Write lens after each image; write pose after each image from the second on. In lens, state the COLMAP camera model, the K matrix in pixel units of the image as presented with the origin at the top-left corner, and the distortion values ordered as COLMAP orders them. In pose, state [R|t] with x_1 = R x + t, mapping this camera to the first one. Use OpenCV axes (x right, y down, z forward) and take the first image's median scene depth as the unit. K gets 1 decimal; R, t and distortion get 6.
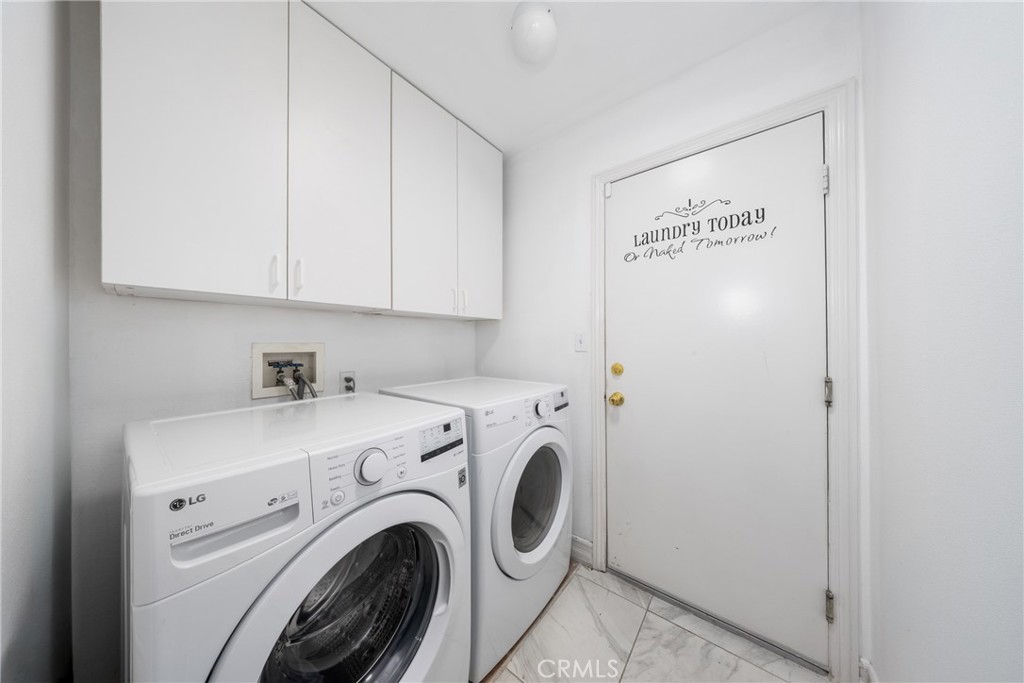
lens RADIAL K [[300.8, 0, 511.3], [0, 300.8, 339.4], [0, 0, 1]] dist [-0.000410, -0.000097]
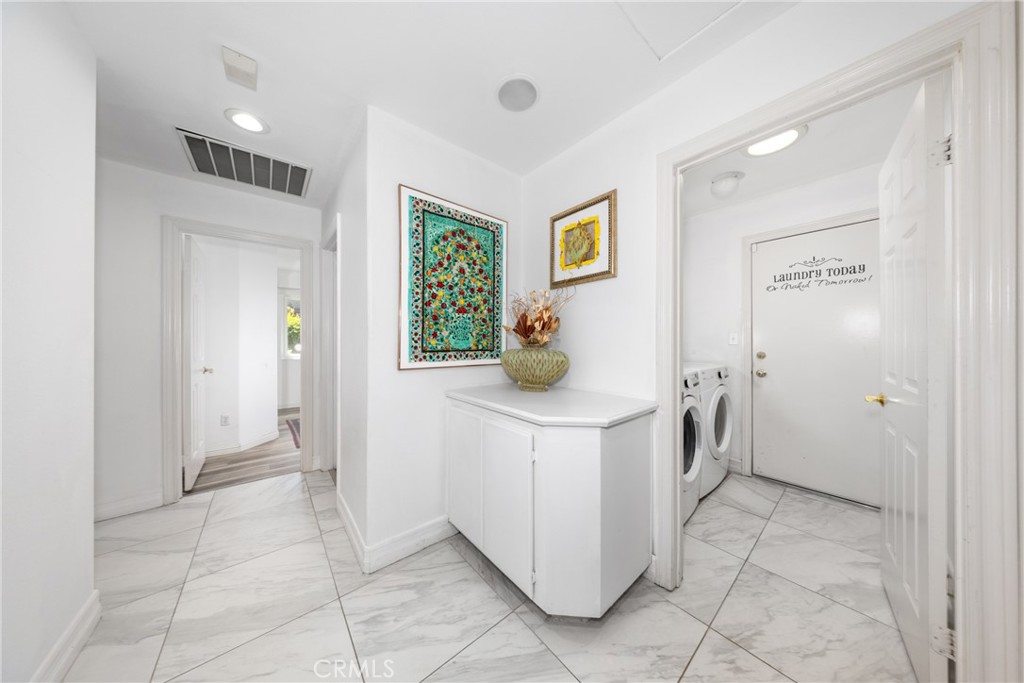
lens RADIAL K [[300.8, 0, 515.1], [0, 300.8, 338.7], [0, 0, 1]] dist [-0.000410, -0.000097]
pose [[0.980787, -0.000664, -0.195082, -0.750685], [0.002175, 0.999969, 0.007528, -0.009914], [0.195071, -0.007807, 0.980758, -1.027919]]
